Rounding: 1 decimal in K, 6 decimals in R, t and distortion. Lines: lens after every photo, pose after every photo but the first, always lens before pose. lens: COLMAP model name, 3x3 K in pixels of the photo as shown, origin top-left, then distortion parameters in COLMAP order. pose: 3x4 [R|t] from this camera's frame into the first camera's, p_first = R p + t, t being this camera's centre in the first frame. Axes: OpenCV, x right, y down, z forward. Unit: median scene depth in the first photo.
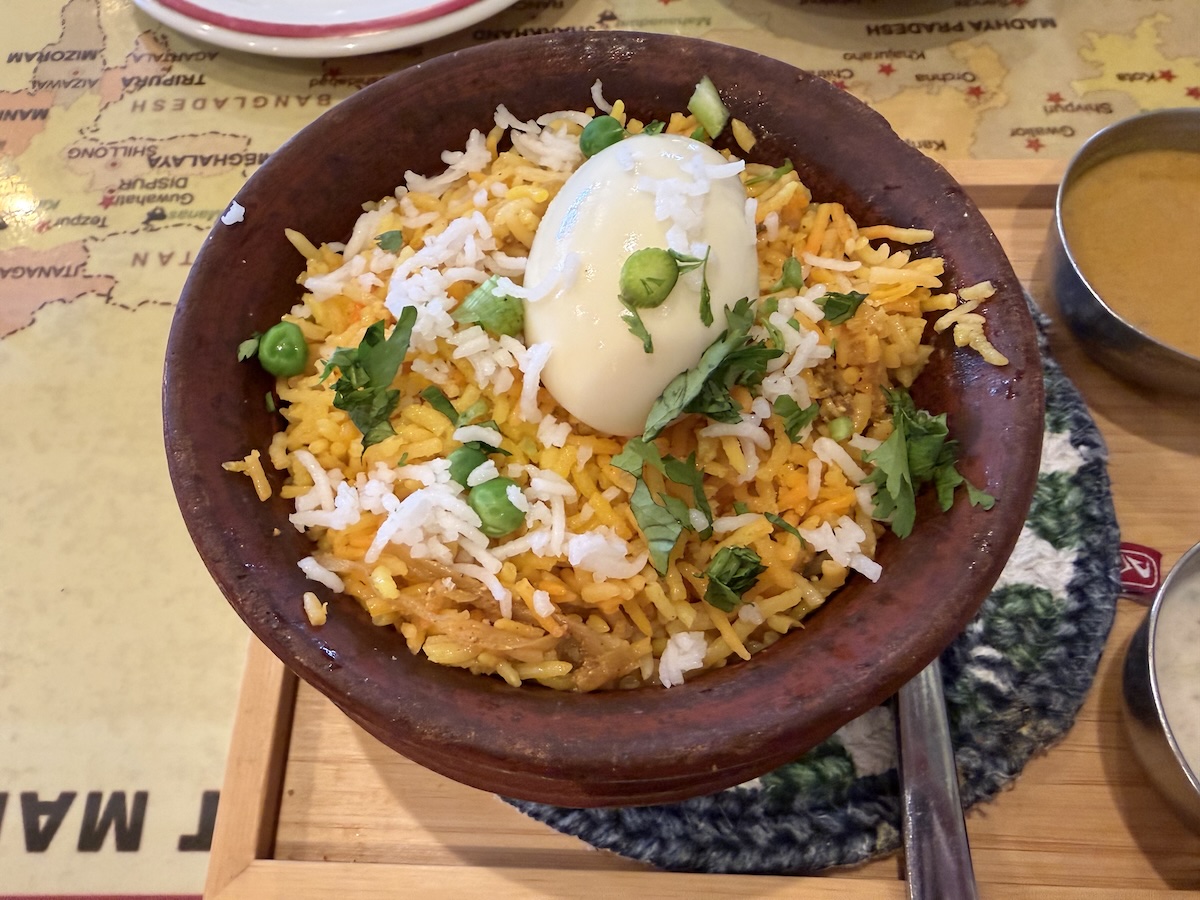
lens RADIAL K [[863.4, 0, 528.3], [0, 863.4, 443.5], [0, 0, 1]] dist [0.005776, -0.000581]
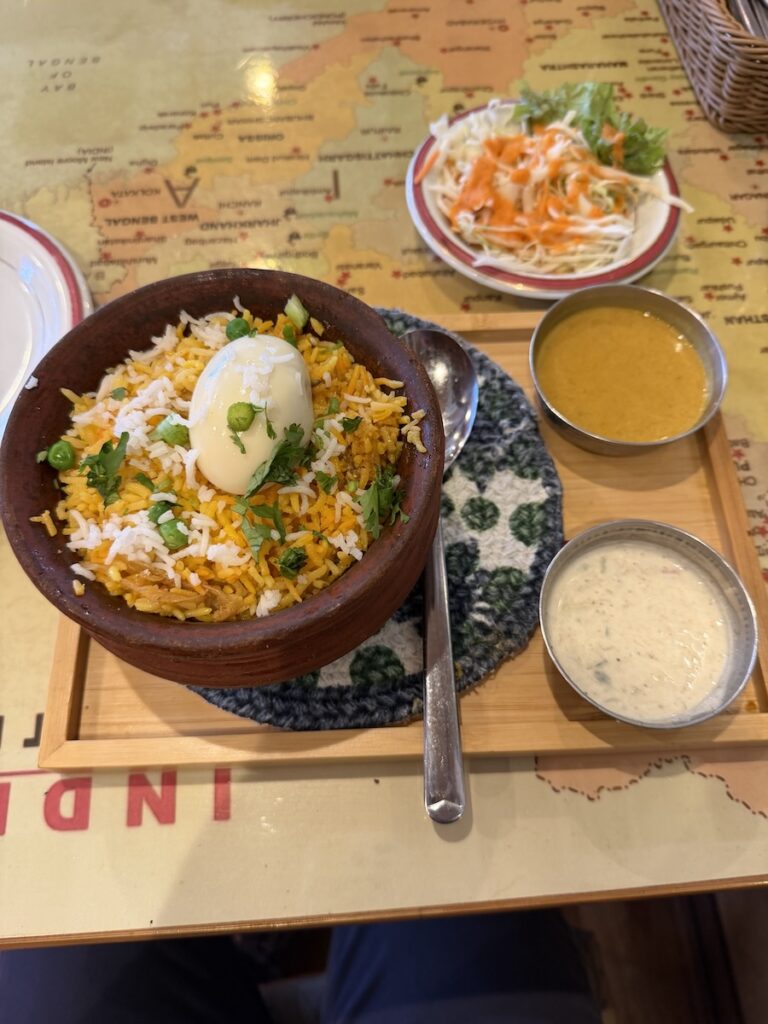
lens RADIAL K [[748.4, 0, 384.0], [0, 748.4, 512.0], [0, 0, 1]] dist [0.174058, -0.515298]
pose [[0.997139, -0.044903, 0.060806, 0.292474], [0.043423, 0.998733, 0.025444, 0.000999], [-0.061871, -0.022731, 0.997825, -0.648808]]
